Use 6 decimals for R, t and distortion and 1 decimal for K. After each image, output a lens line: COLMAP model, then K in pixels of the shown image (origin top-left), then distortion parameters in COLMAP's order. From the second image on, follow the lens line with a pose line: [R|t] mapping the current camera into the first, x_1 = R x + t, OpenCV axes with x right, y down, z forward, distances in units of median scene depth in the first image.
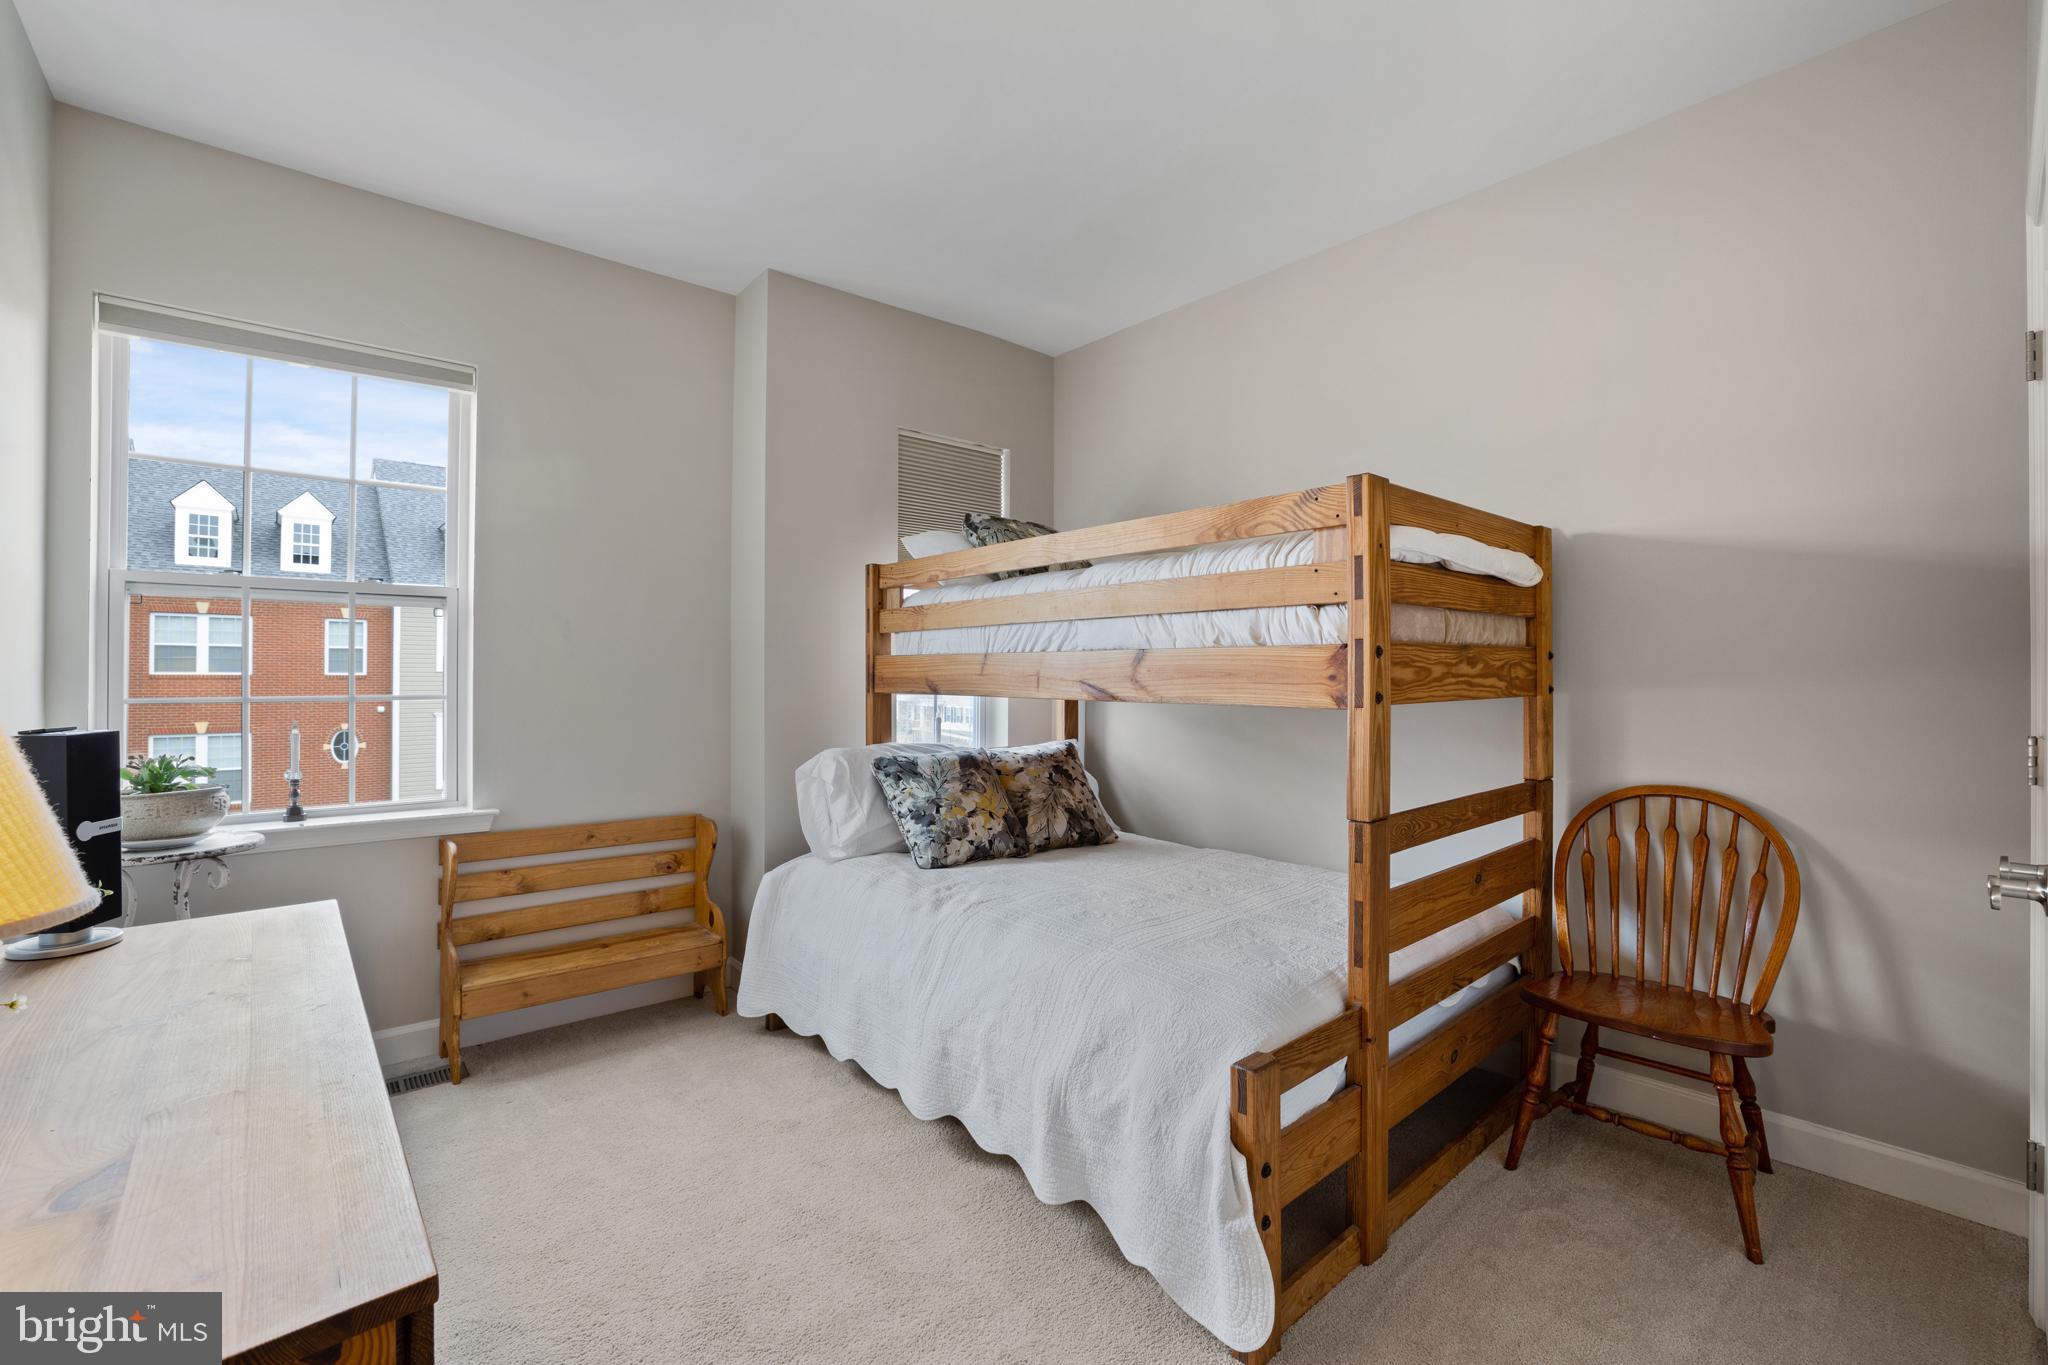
lens RADIAL K [[889.9, 0, 1025.5], [0, 889.9, 673.2], [0, 0, 1]] dist [-0.023628, 0.000056]
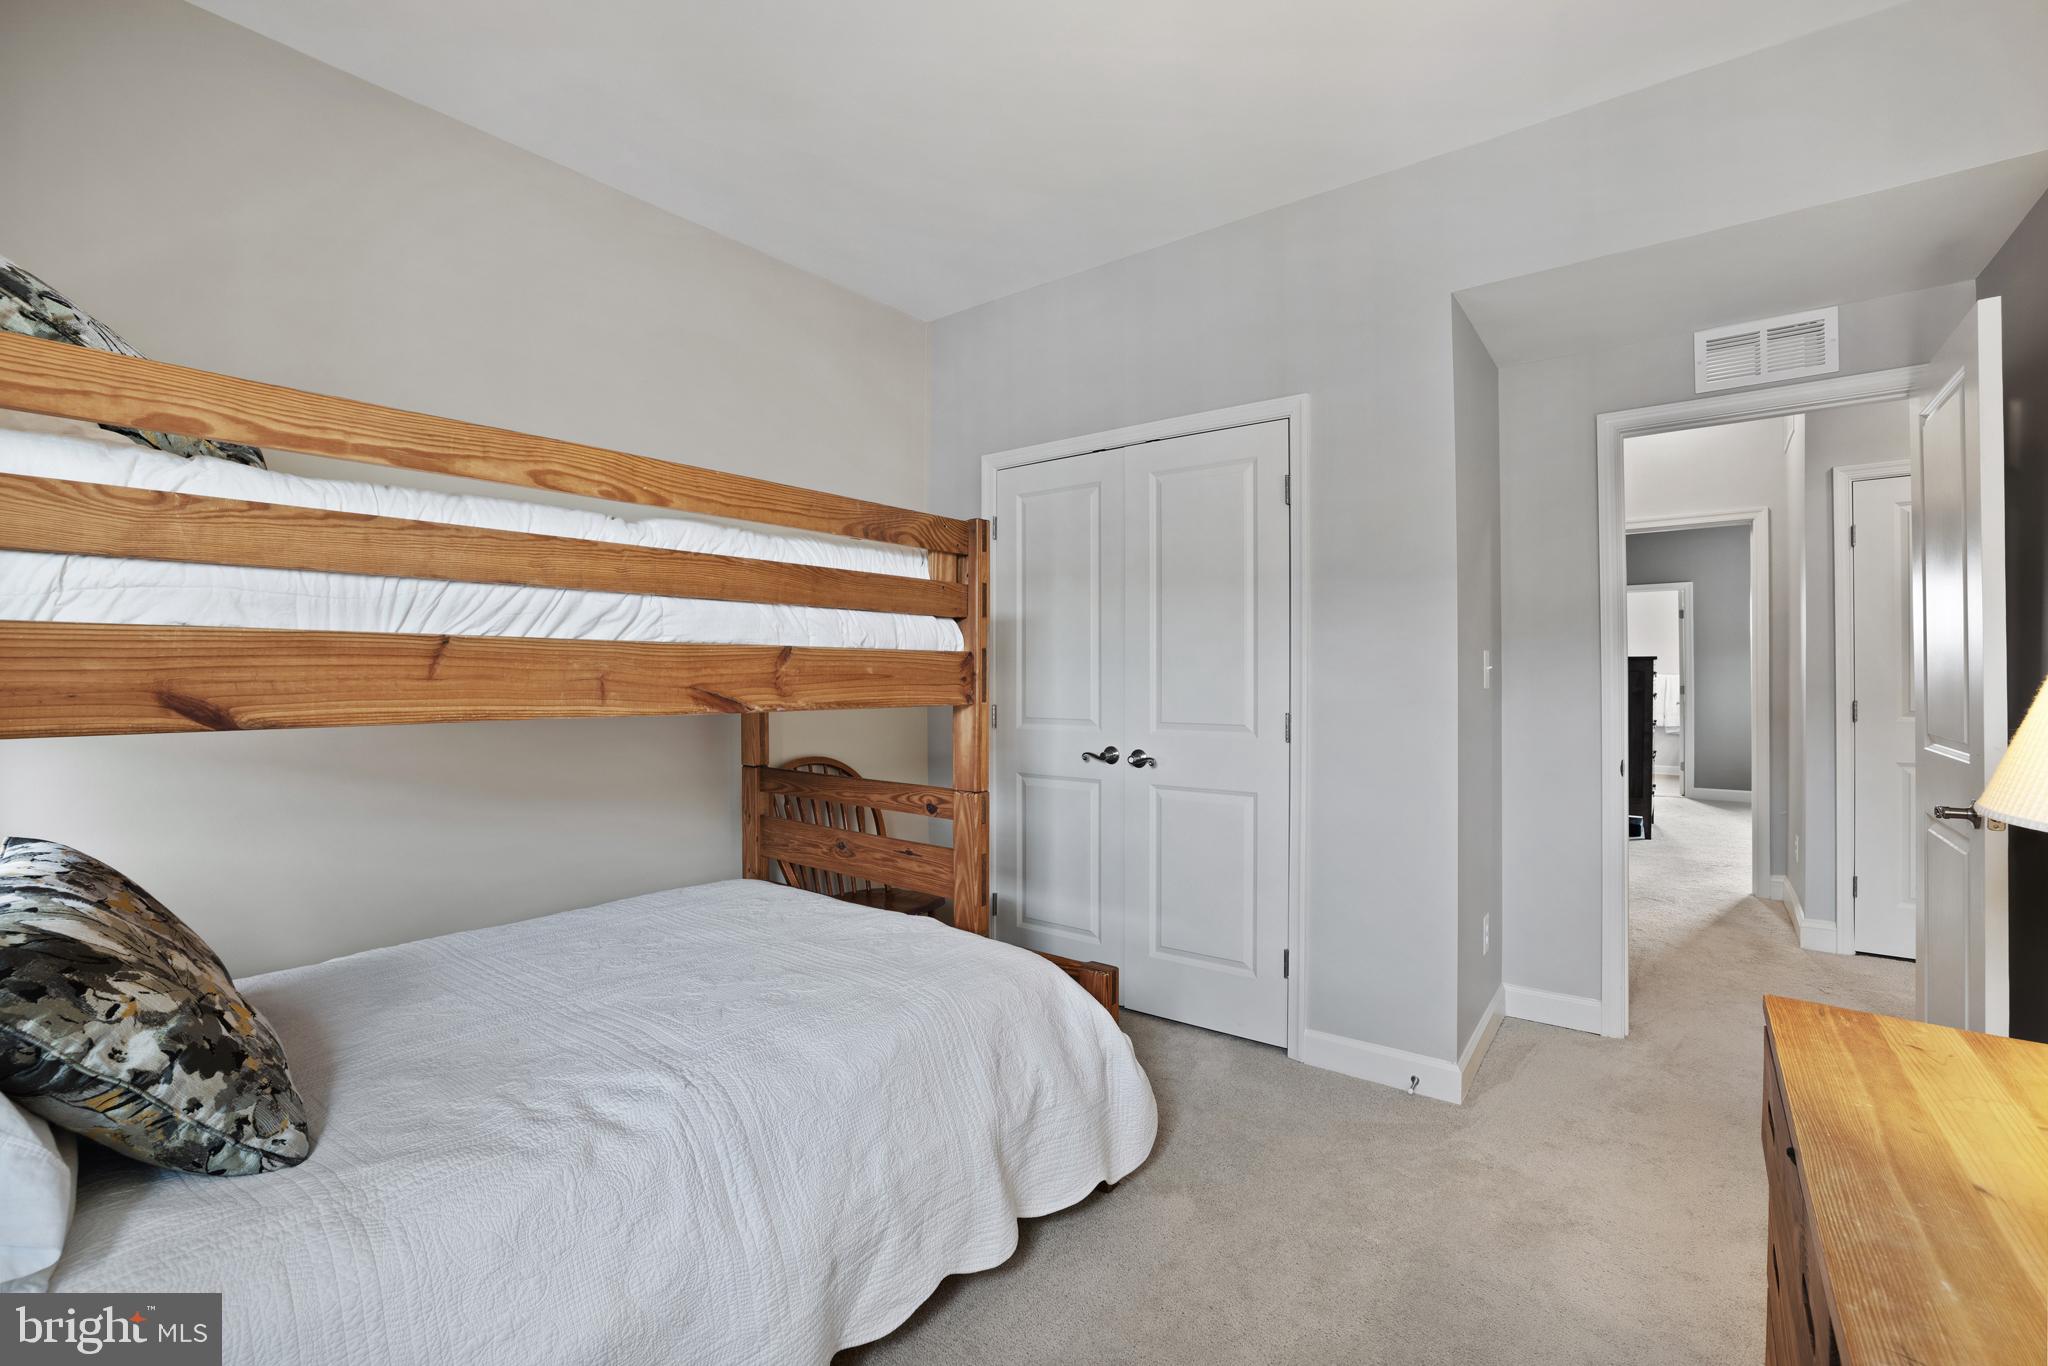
lens RADIAL K [[889.9, 0, 1023.3], [0, 889.9, 674.4], [0, 0, 1]] dist [-0.023628, 0.000056]
pose [[-0.194119, -0.003793, 0.980971, -0.797322], [-0.001032, 0.999993, 0.003662, -0.005709], [-0.980977, -0.000301, -0.194122, 1.056453]]
